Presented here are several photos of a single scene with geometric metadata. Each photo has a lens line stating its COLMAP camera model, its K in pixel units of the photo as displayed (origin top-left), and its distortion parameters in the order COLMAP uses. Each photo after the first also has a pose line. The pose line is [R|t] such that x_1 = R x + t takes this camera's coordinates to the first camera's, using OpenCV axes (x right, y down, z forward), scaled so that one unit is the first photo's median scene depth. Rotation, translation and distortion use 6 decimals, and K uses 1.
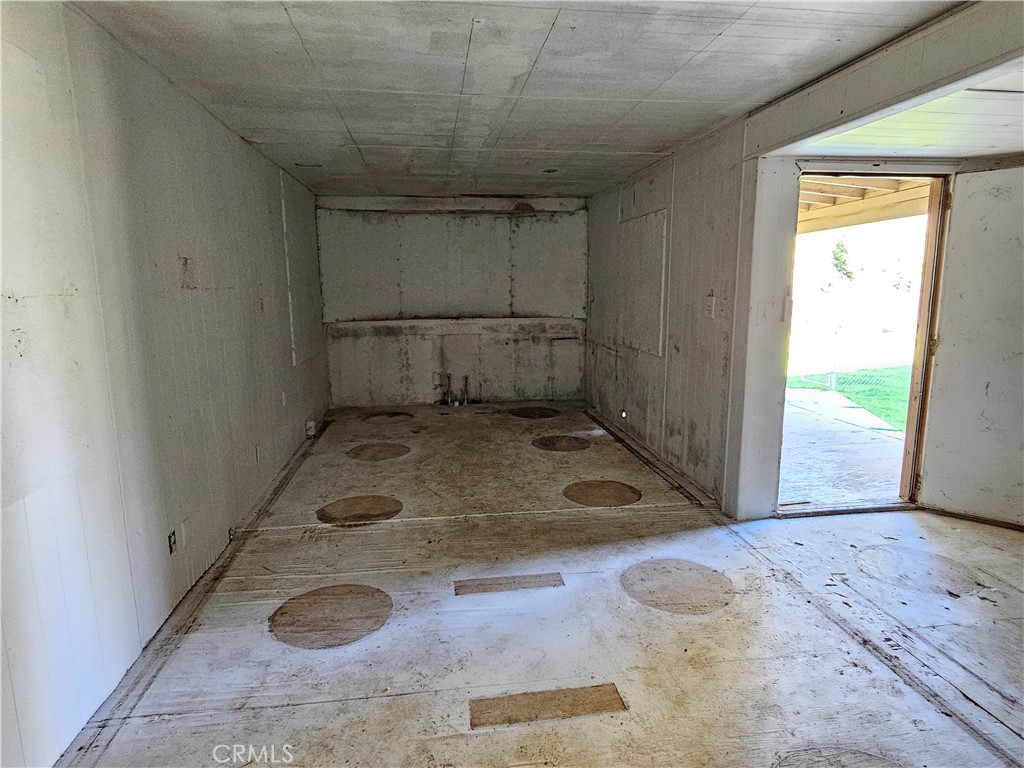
lens RADIAL K [[586.5, 0, 510.5], [0, 586.5, 385.6], [0, 0, 1]] dist [0.000257, -0.001404]
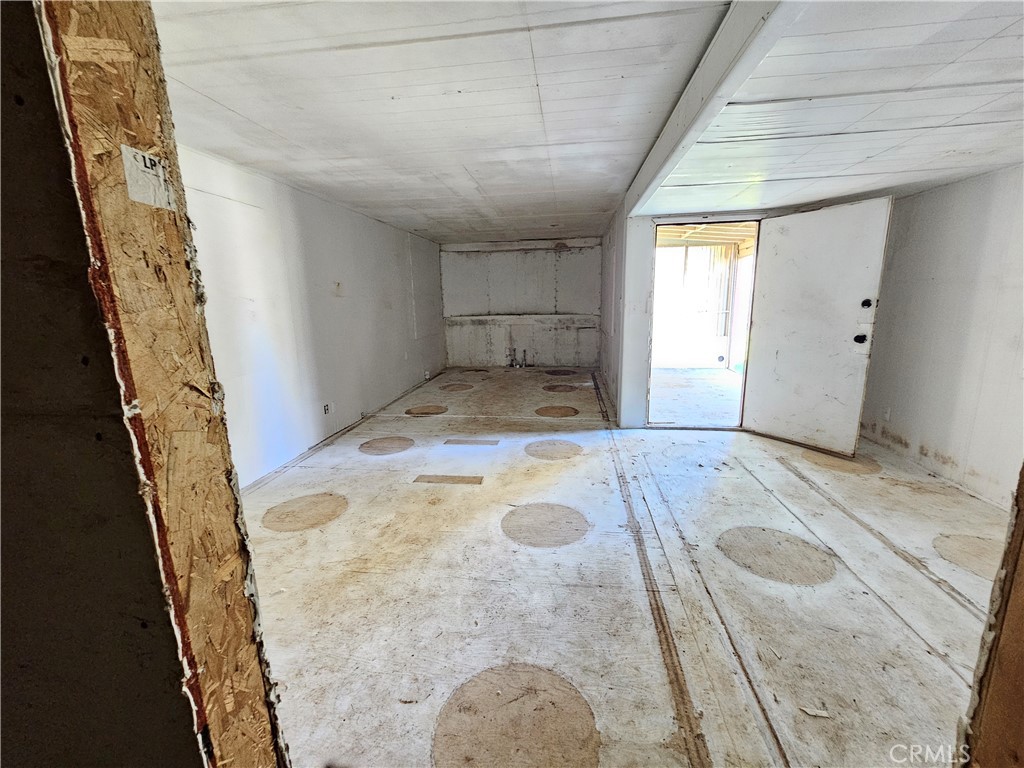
lens RADIAL K [[412.8, 0, 514.7], [0, 412.8, 380.9], [0, 0, 1]] dist [0.001326, 0.000080]
pose [[0.965004, 0.041763, -0.258888, 0.376332], [-0.033167, 0.998747, 0.037482, 0.052334], [0.260129, -0.027584, 0.965180, -0.244708]]
